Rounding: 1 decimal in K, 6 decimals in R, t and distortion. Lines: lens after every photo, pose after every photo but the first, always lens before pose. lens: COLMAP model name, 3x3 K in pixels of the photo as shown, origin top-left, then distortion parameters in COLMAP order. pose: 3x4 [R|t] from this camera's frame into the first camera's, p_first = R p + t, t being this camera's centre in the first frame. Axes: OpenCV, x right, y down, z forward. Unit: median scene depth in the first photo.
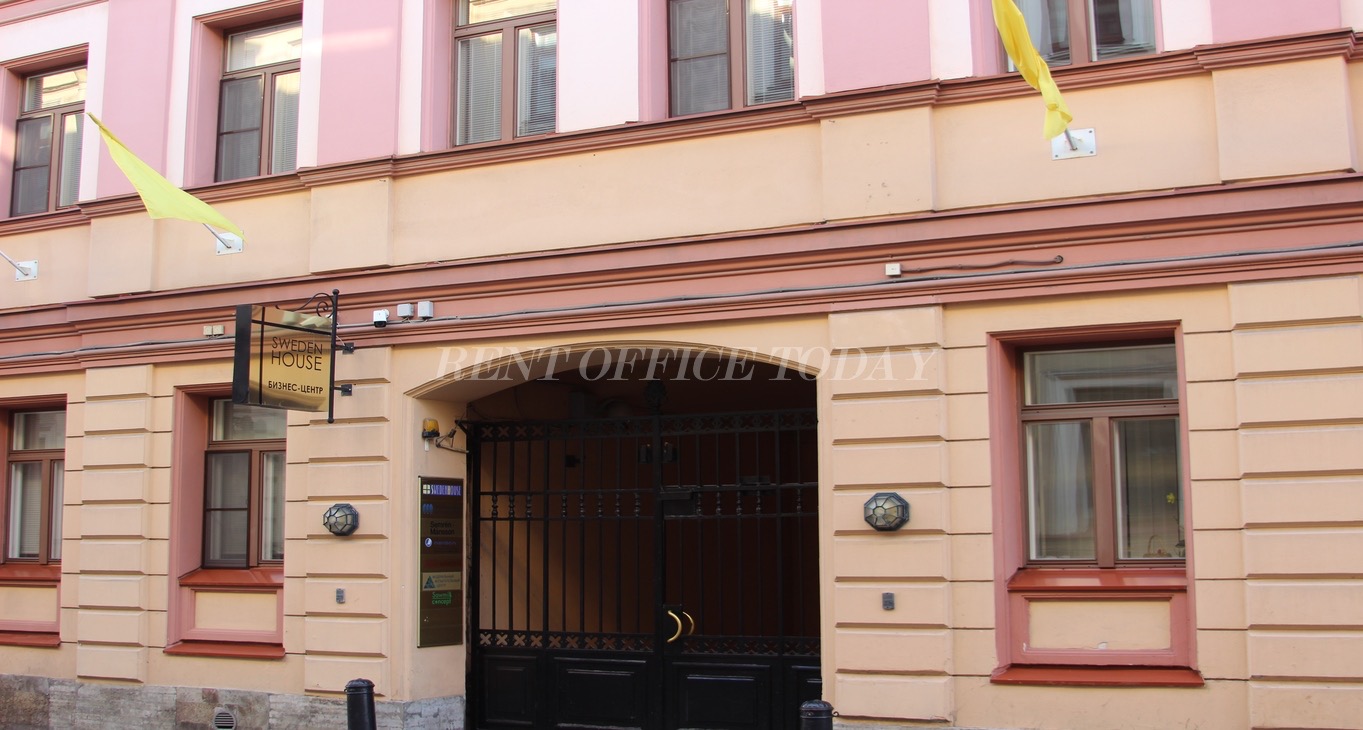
lens RADIAL K [[1752.2, 0, 680.3], [0, 1752.2, 363.1], [0, 0, 1]] dist [-0.151489, 0.000000]
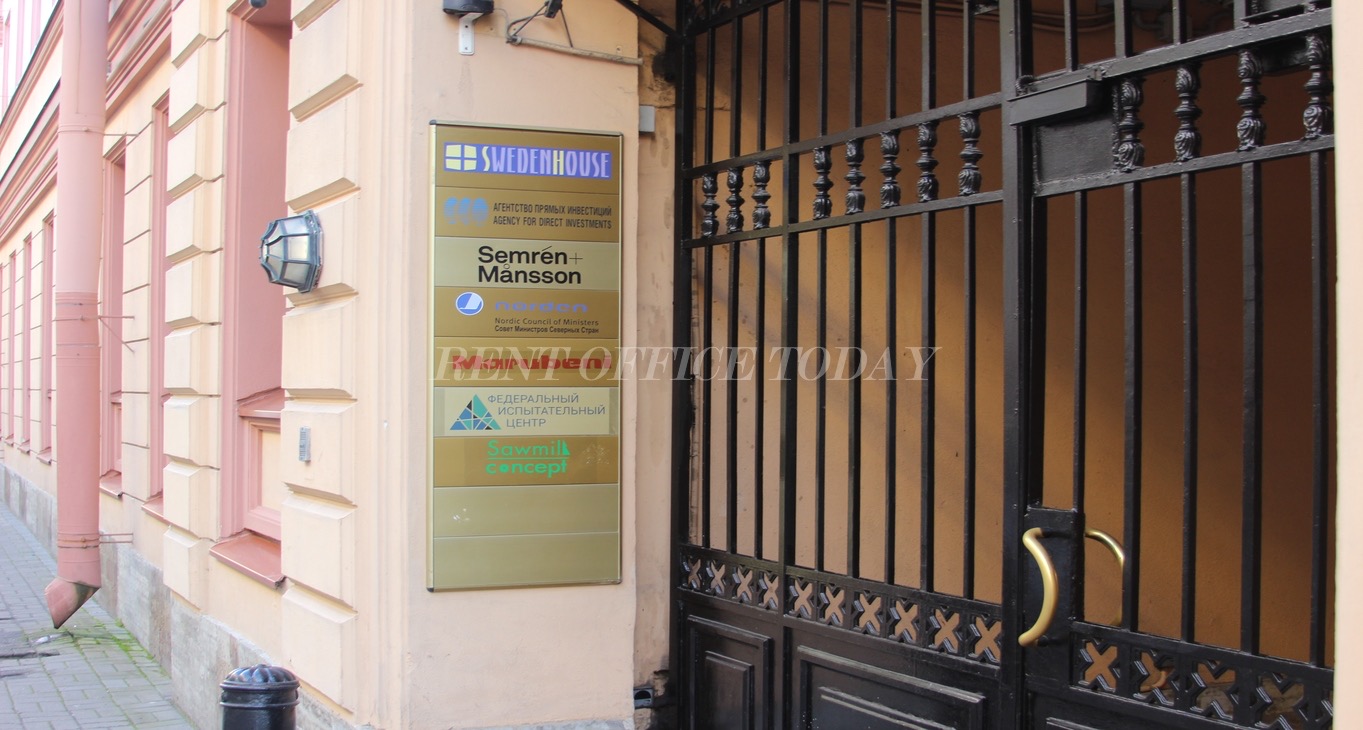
lens RADIAL K [[1752.2, 0, 681.3], [0, 1752.2, 366.2], [0, 0, 1]] dist [-0.151489, 0.000000]
pose [[0.794659, 0.000648, -0.607056, 0.109793], [0.054042, 0.995953, 0.071807, 0.090962], [0.604646, -0.089868, 0.791408, 0.728803]]
